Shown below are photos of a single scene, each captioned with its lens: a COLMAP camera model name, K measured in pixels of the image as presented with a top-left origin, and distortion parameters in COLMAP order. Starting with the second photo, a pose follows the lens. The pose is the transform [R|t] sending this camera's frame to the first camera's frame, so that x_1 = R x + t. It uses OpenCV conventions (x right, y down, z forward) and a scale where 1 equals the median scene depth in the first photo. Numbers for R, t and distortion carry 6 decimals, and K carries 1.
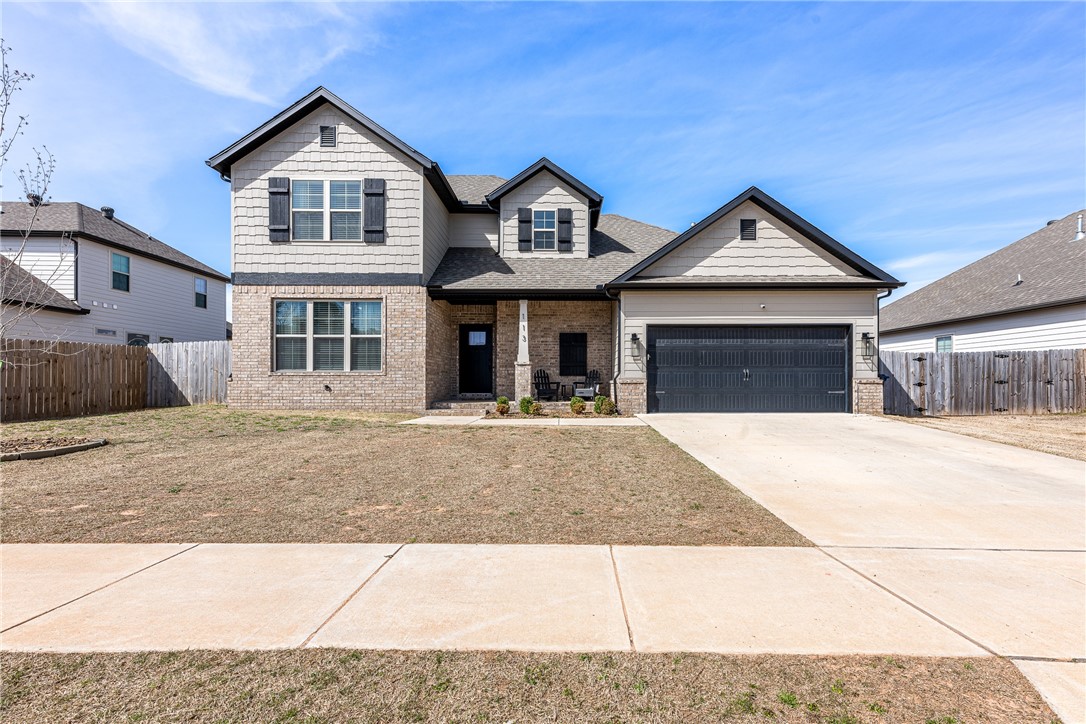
lens RADIAL K [[391.3, 0, 543.2], [0, 391.3, 355.7], [0, 0, 1]] dist [0.007901, 0.000365]
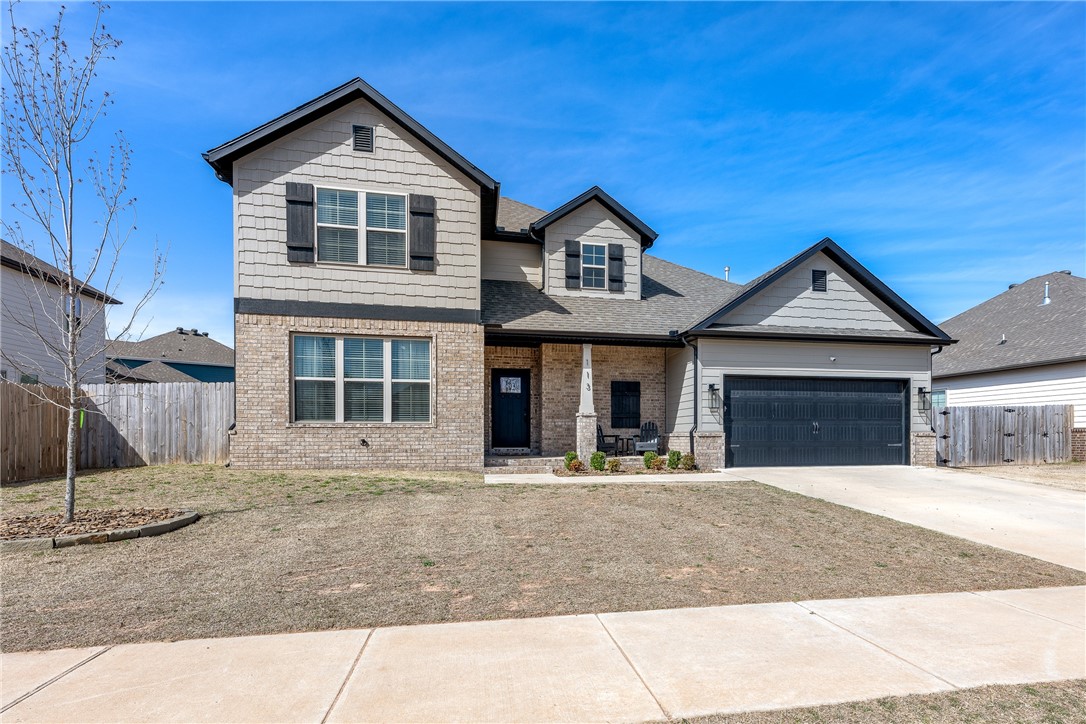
lens RADIAL K [[447.3, 0, 553.0], [0, 447.3, 406.3], [0, 0, 1]] dist [0.008706, 0.000212]
pose [[0.985871, 0.009926, 0.167213, -0.308457], [-0.010872, 0.999930, 0.004743, -0.003255], [-0.167154, -0.006494, 0.985909, -0.003117]]
